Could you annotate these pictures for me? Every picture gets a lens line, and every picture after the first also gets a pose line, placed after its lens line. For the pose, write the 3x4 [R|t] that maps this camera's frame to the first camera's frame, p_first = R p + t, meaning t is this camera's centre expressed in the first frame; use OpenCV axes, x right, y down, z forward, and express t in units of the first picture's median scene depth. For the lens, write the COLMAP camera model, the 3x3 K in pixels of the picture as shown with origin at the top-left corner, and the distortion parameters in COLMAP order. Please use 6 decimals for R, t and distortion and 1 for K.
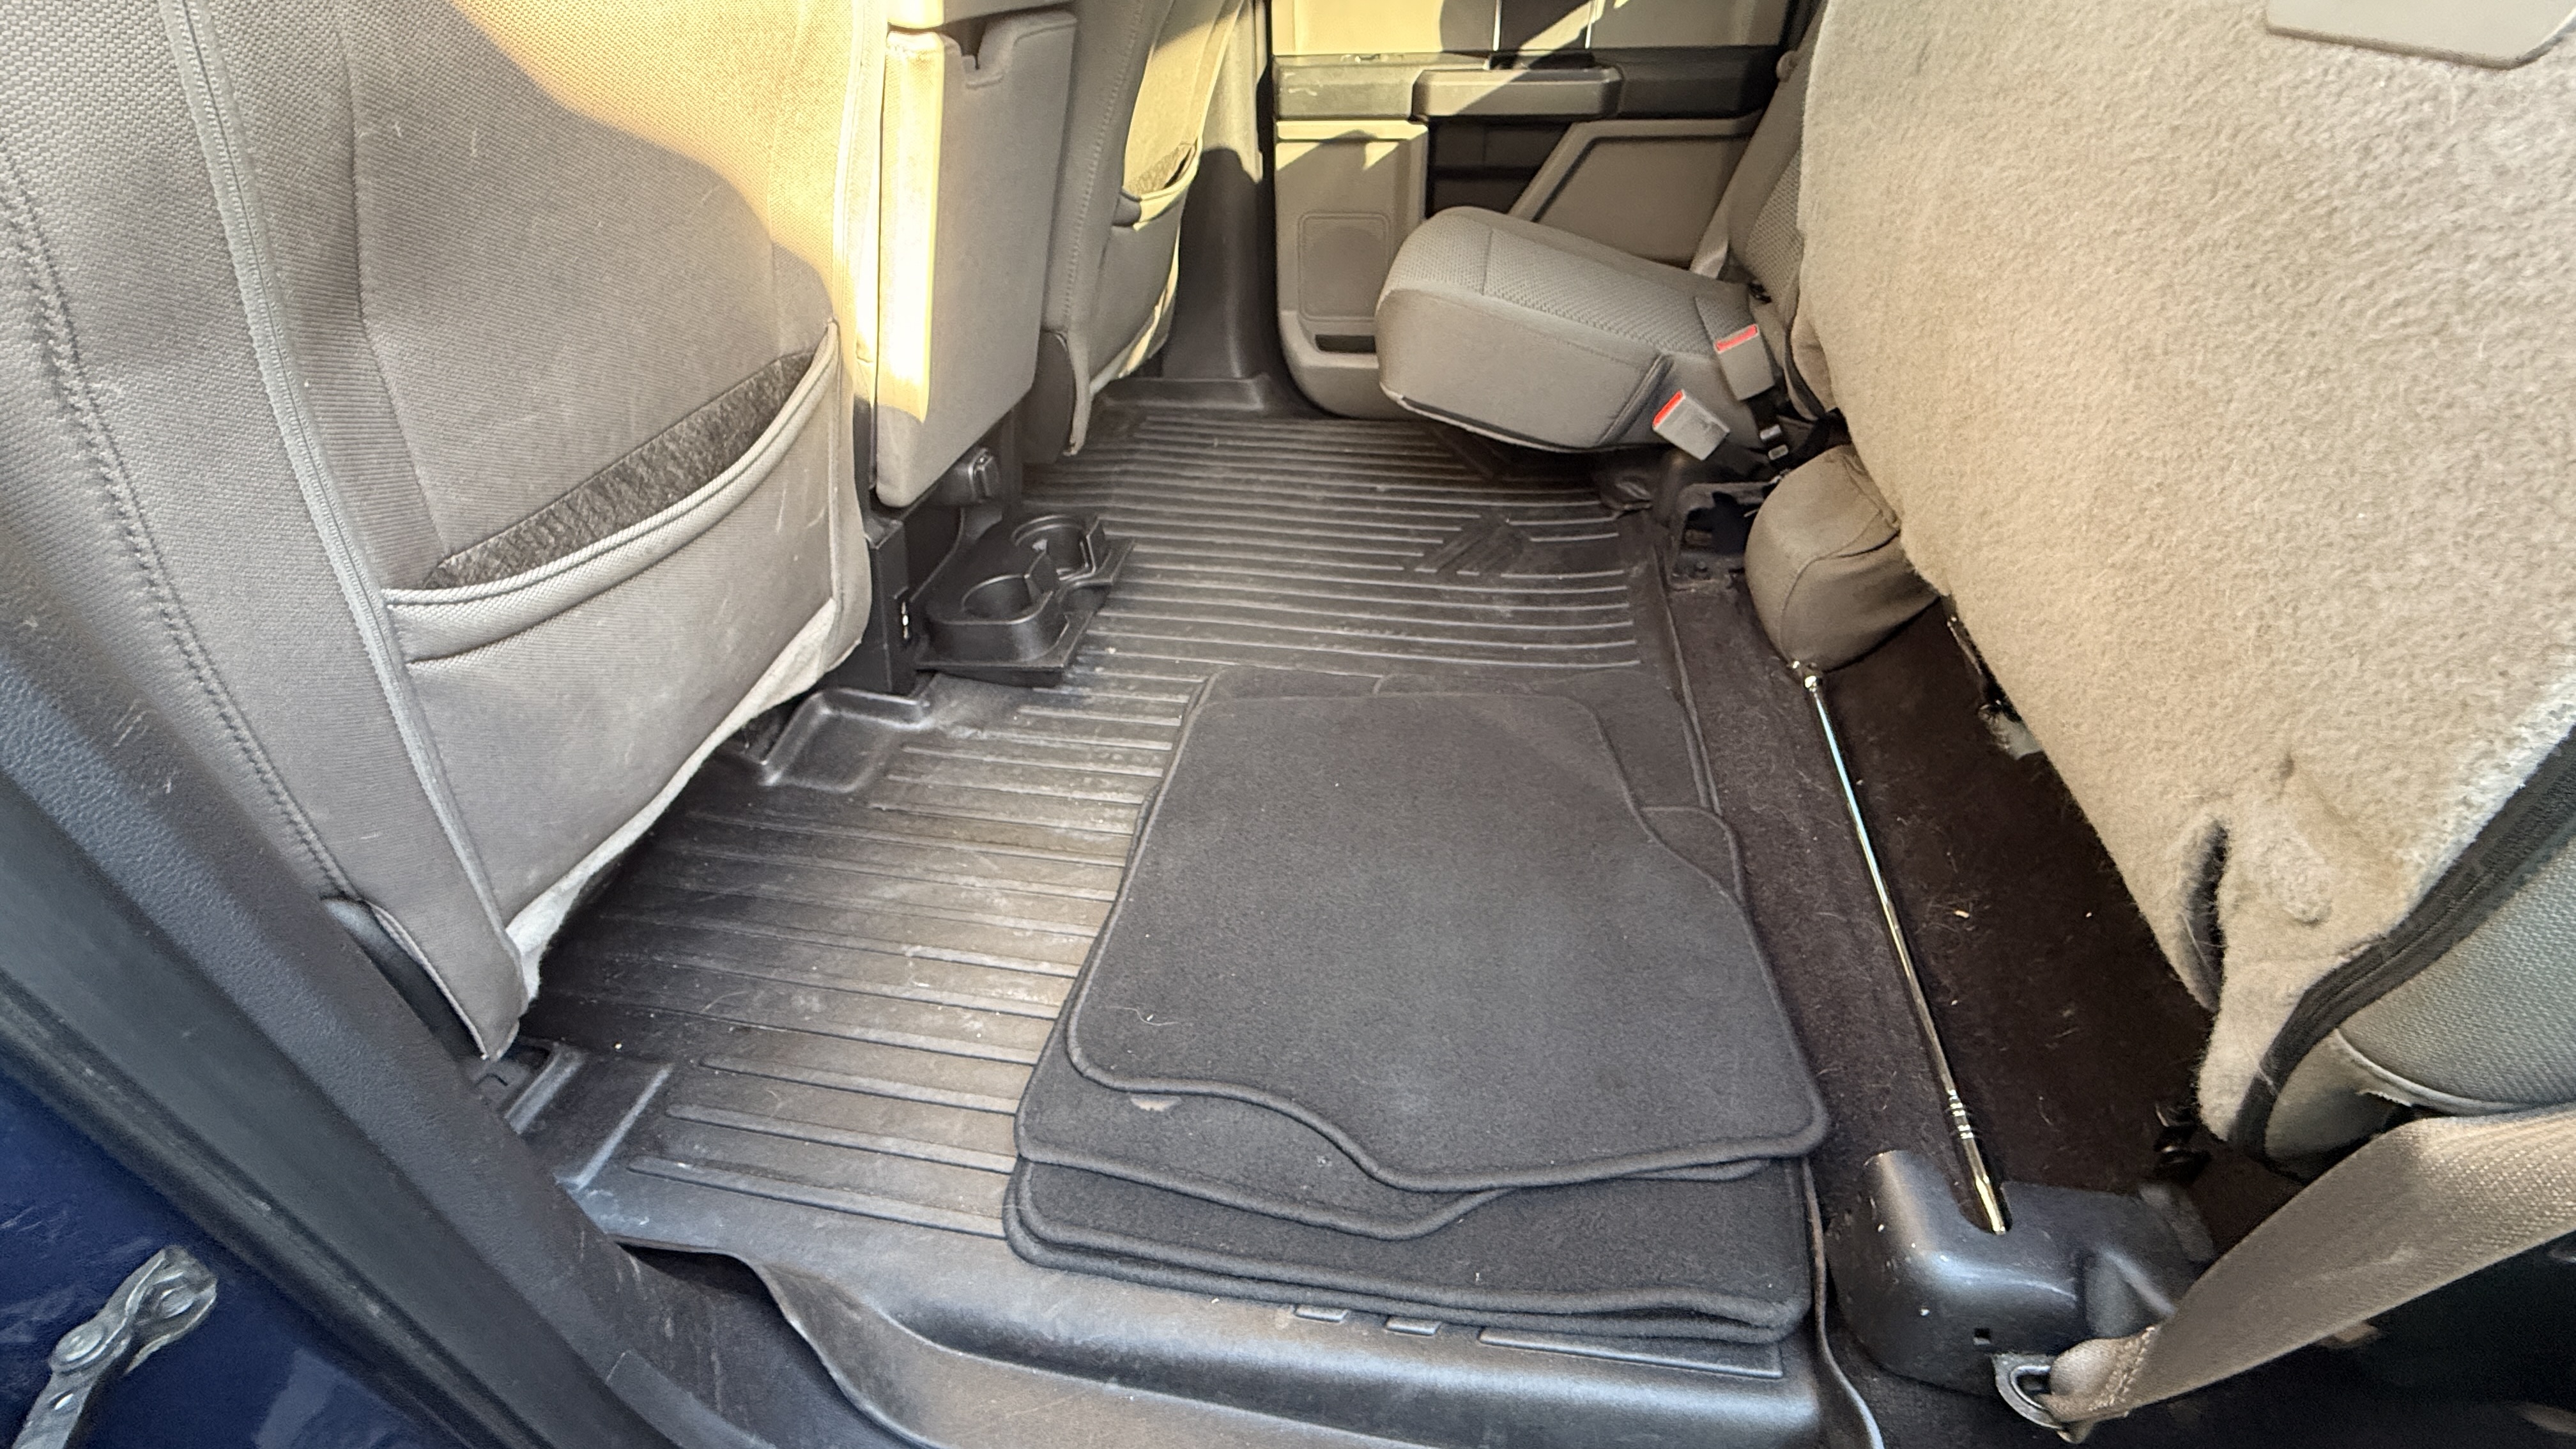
lens RADIAL K [[1026.6, 0, 1282.0], [0, 1026.6, 722.7], [0, 0, 1]] dist [-0.000288, 0.000266]
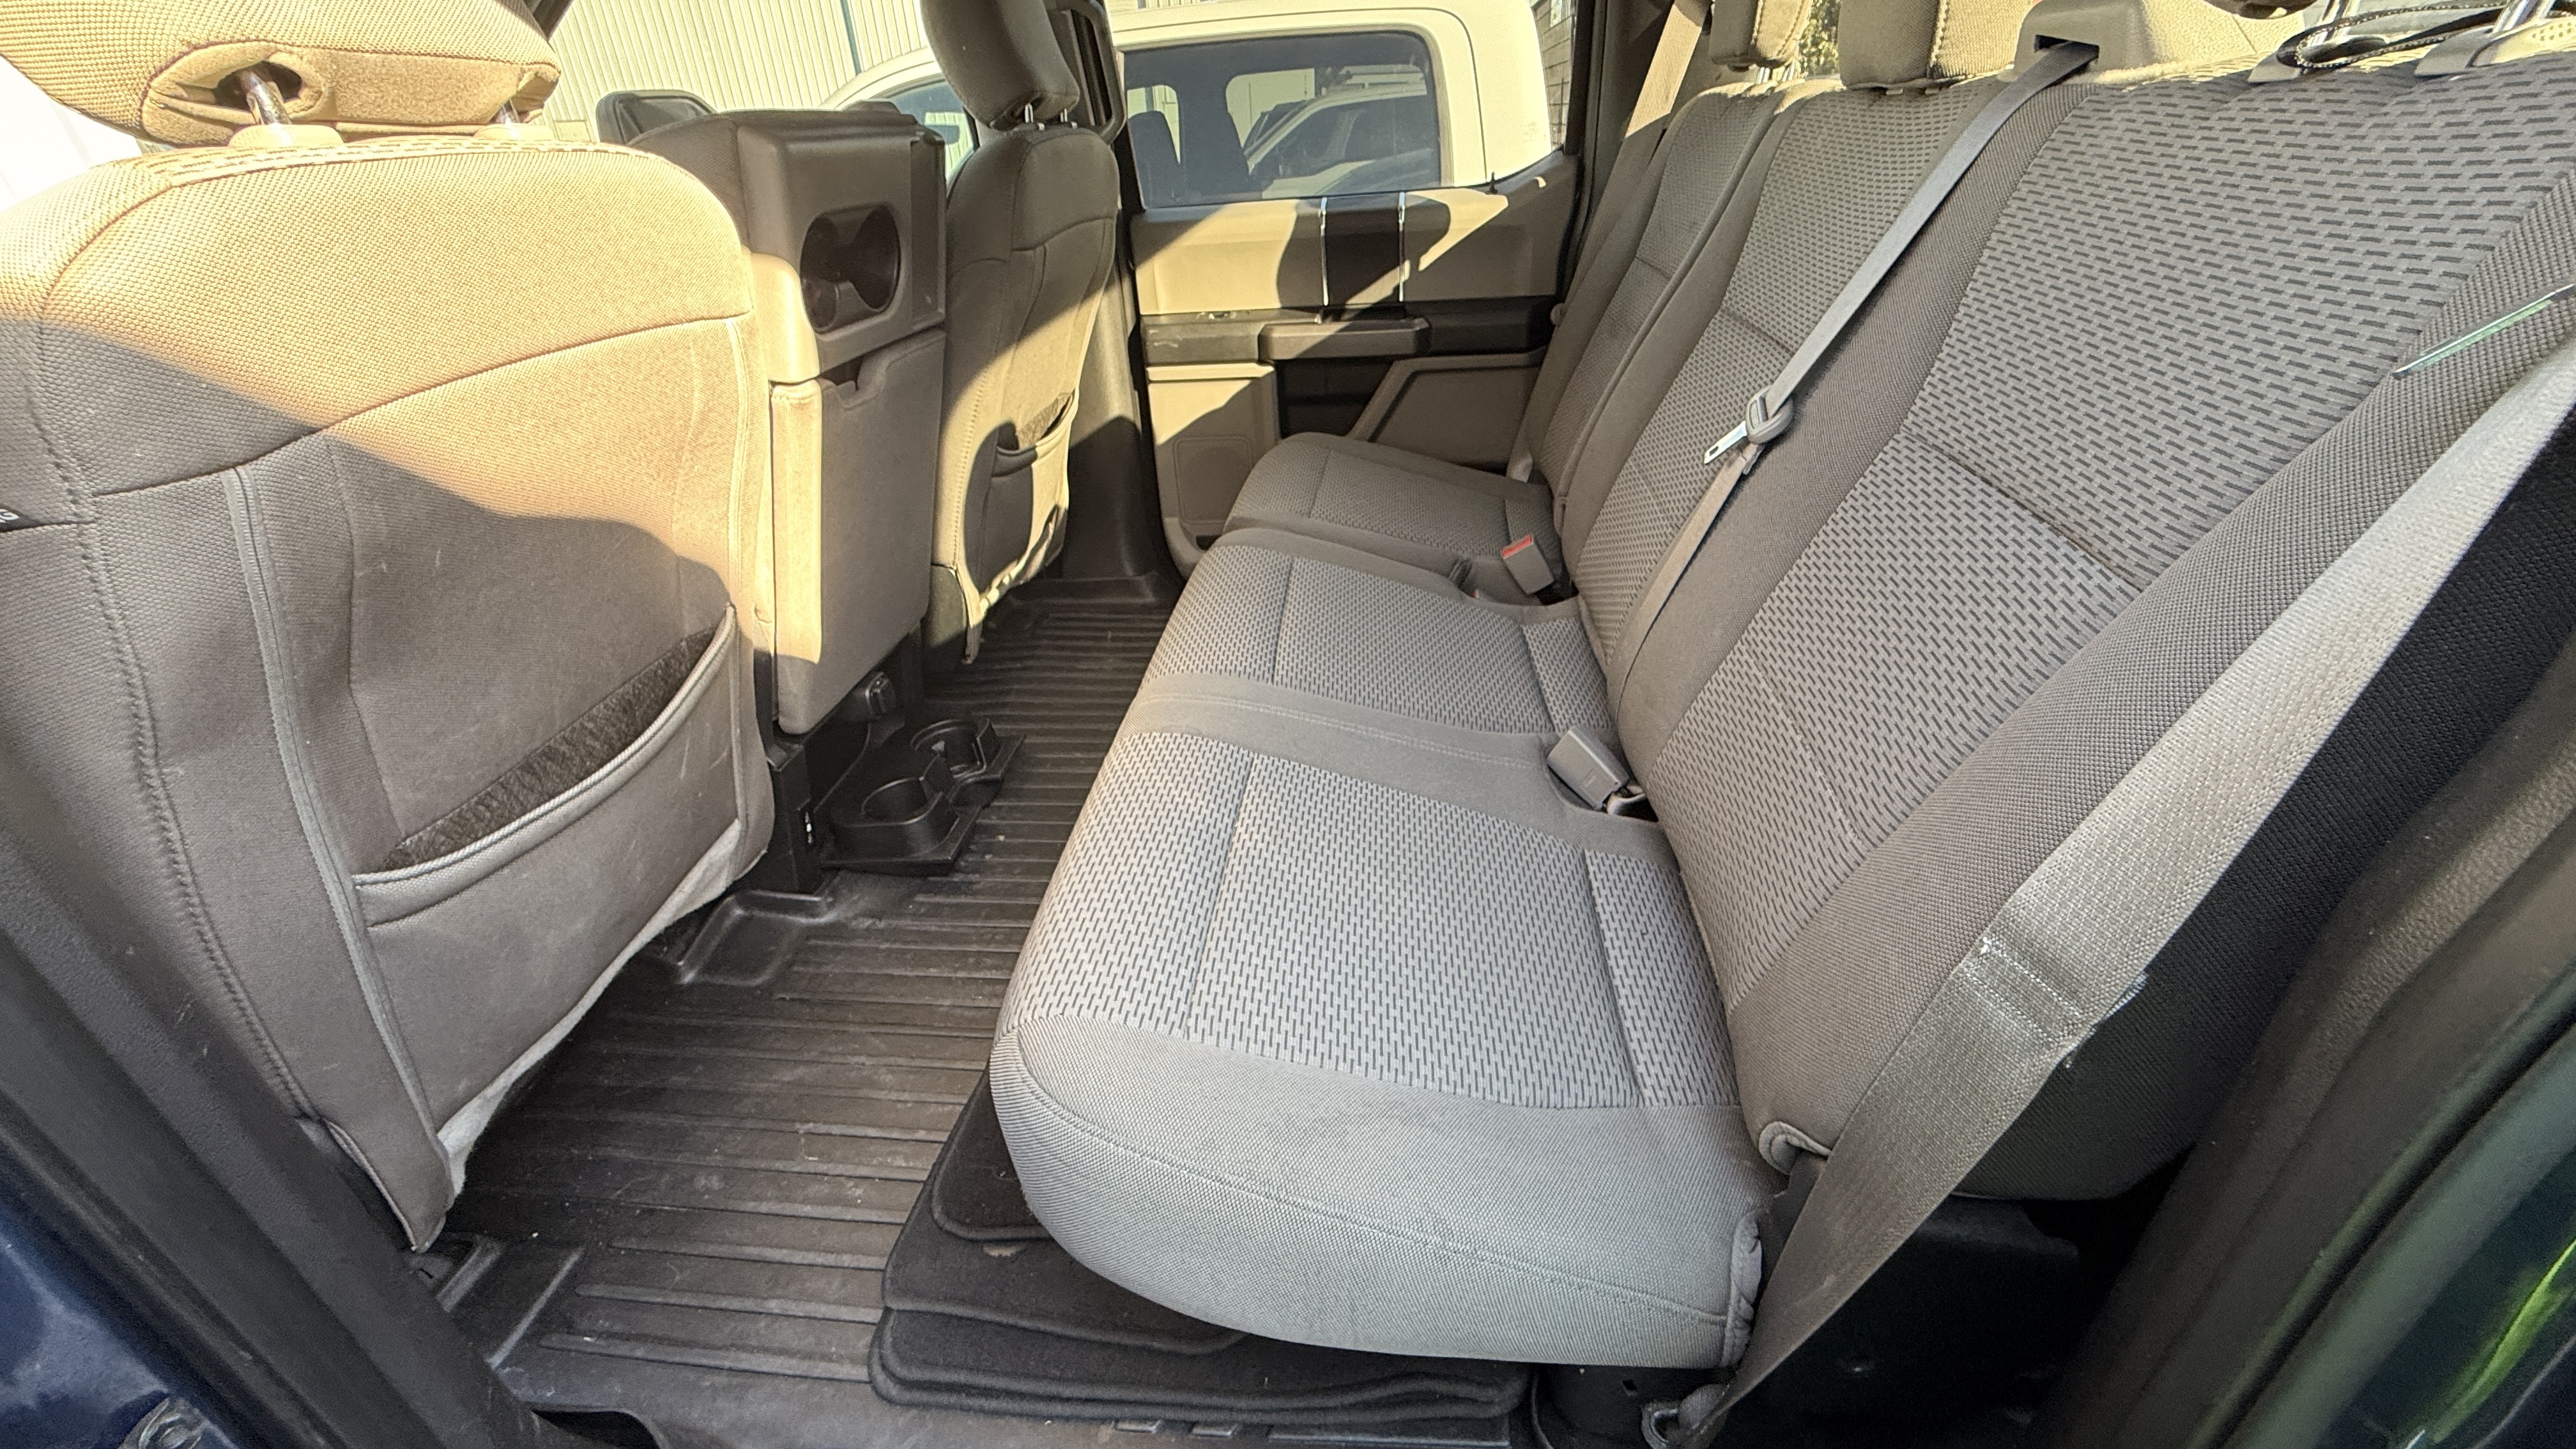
lens RADIAL K [[1026.6, 0, 1282.0], [0, 1026.6, 722.7], [0, 0, 1]] dist [-0.000288, 0.000266]
pose [[0.997751, -0.057265, 0.034825, 0.176594], [0.061339, 0.989595, -0.130149, -0.047926], [-0.027010, 0.131993, 0.990883, -0.229296]]
